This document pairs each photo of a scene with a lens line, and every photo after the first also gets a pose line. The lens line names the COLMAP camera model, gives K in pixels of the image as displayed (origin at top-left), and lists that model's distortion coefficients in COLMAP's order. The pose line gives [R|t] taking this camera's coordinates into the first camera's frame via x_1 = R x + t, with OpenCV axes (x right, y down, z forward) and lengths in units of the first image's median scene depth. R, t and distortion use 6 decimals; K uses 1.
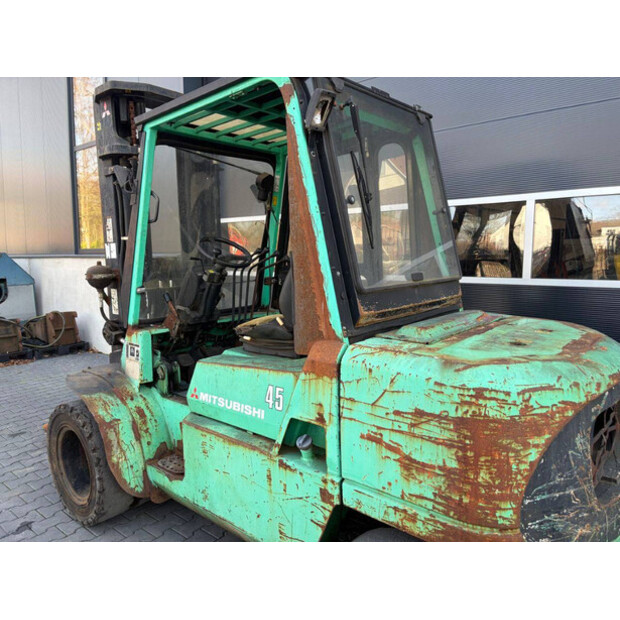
lens RADIAL K [[492.3, 0, 310.0], [0, 492.3, 310.0], [0, 0, 1]] dist [0.001814, -0.007559]
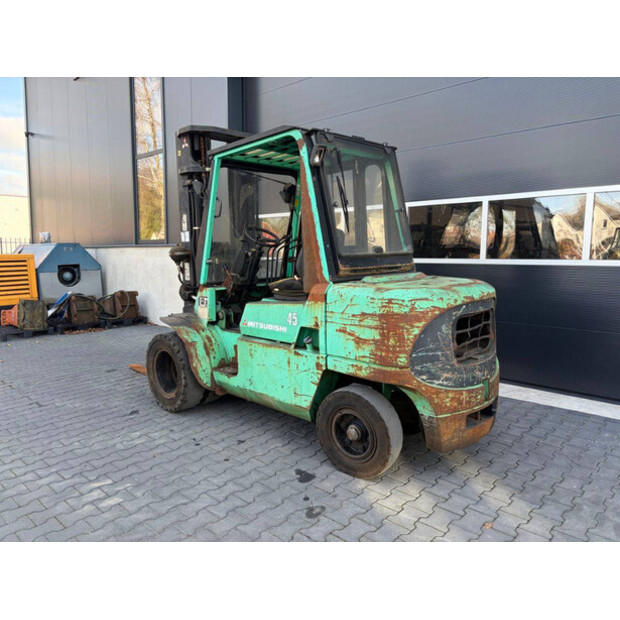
lens RADIAL K [[492.3, 0, 310.0], [0, 492.3, 310.0], [0, 0, 1]] dist [0.001814, -0.007559]
pose [[0.998164, 0.009357, -0.059848, 0.073640], [-0.008798, 0.999915, 0.009601, 0.102610], [0.059933, -0.009057, 0.998161, -0.569881]]
